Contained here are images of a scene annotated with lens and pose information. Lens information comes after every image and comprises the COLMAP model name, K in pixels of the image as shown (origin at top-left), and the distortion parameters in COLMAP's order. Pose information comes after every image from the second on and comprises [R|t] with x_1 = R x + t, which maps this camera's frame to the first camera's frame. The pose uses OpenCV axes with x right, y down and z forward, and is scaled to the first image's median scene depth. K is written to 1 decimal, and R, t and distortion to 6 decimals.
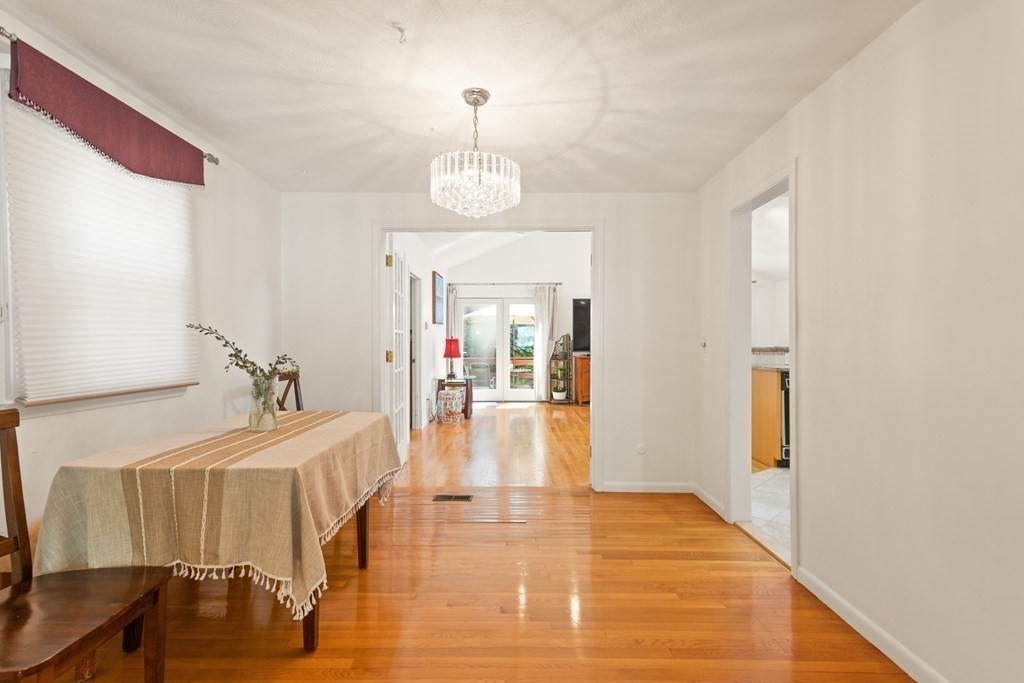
lens RADIAL K [[493.7, 0, 510.7], [0, 493.7, 342.7], [0, 0, 1]] dist [0.016934, -0.000061]
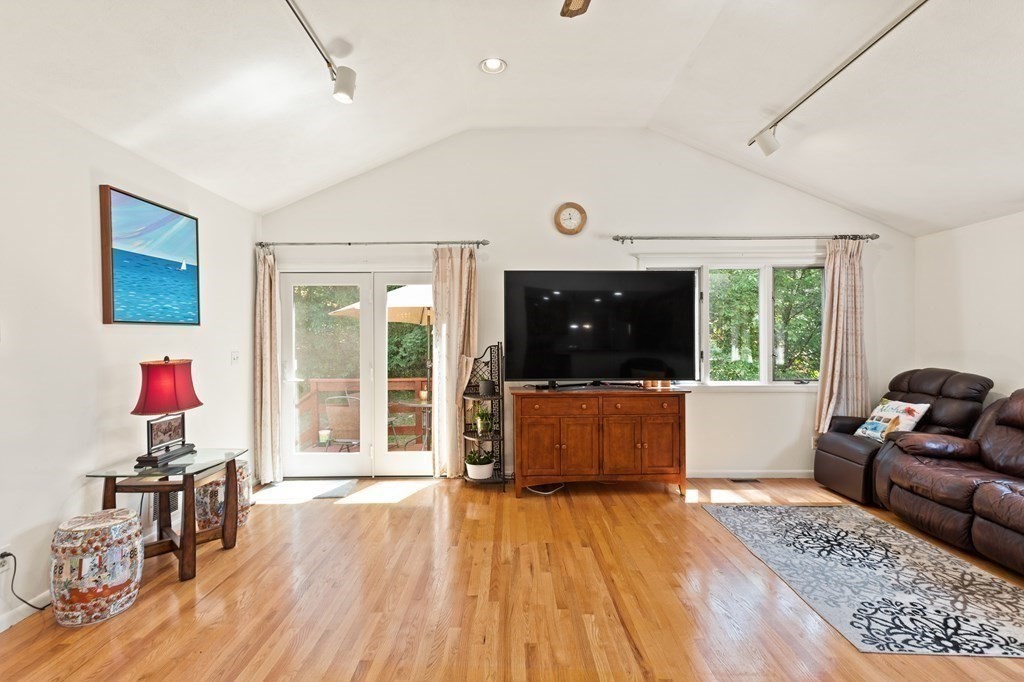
lens RADIAL K [[493.7, 0, 516.6], [0, 493.7, 339.6], [0, 0, 1]] dist [0.016934, -0.000061]
pose [[0.999704, -0.006039, 0.023562, 0.121948], [0.006043, 0.999982, -0.000069, -0.020960], [-0.023562, 0.000211, 0.999722, 0.501287]]
